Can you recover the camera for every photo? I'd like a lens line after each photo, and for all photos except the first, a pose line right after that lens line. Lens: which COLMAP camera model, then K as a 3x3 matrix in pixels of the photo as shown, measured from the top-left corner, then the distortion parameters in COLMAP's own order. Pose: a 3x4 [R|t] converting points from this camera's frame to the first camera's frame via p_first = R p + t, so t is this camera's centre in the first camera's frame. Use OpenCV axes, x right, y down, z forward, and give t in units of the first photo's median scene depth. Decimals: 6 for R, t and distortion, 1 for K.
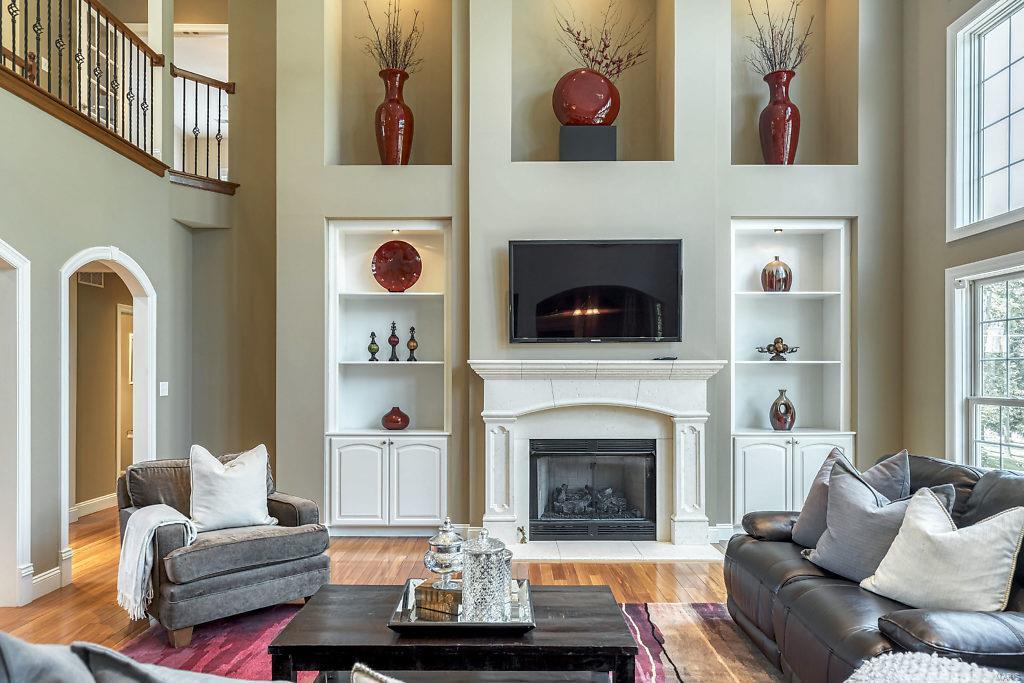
lens RADIAL K [[662.8, 0, 506.2], [0, 662.8, 373.8], [0, 0, 1]] dist [0.012273, 0.001874]
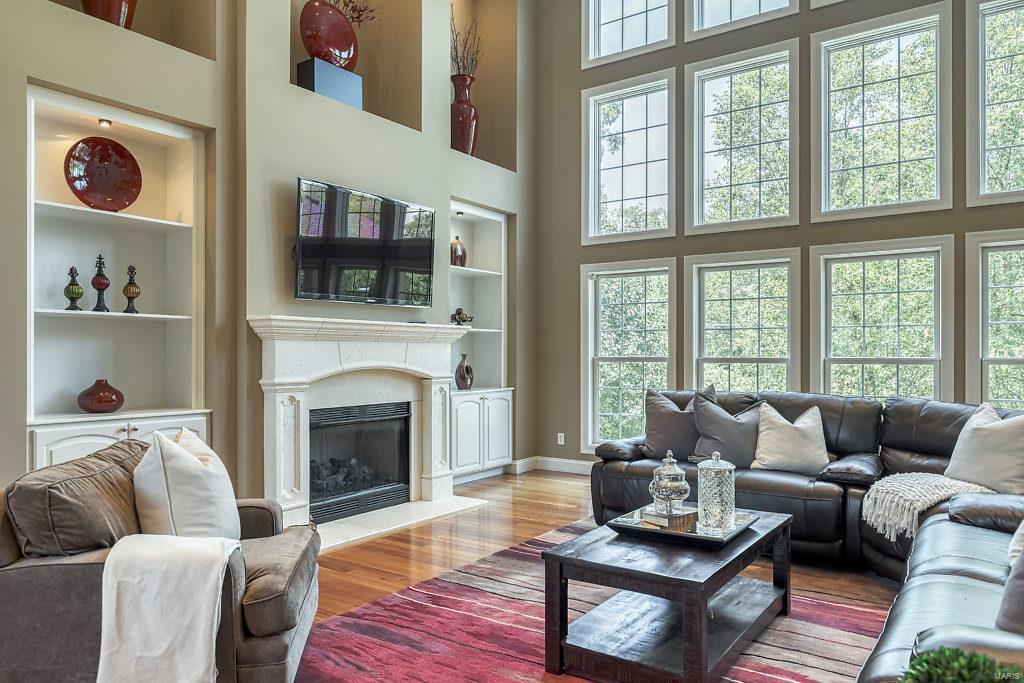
lens RADIAL K [[708.3, 0, 517.8], [0, 708.3, 349.2], [0, 0, 1]] dist [0.012871, 0.004032]
pose [[0.576848, 0.004898, 0.816837, -0.544014], [-0.003475, 0.999988, -0.003542, 0.020885], [-0.816844, -0.000796, 0.576858, 0.231758]]
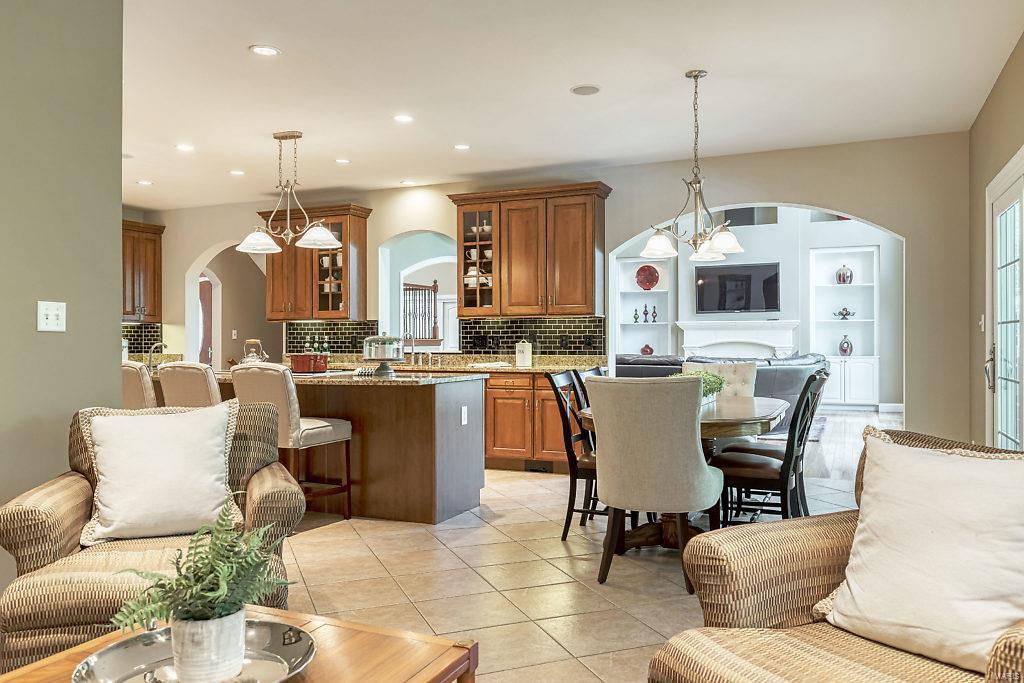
lens RADIAL K [[773.6, 0, 510.8], [0, 773.6, 342.7], [0, 0, 1]] dist [0.005409, 0.000268]
pose [[0.909708, -0.001326, -0.415247, 0.481062], [0.003309, 0.999986, 0.004058, 0.034630], [0.415236, -0.005066, 0.909700, -1.478008]]
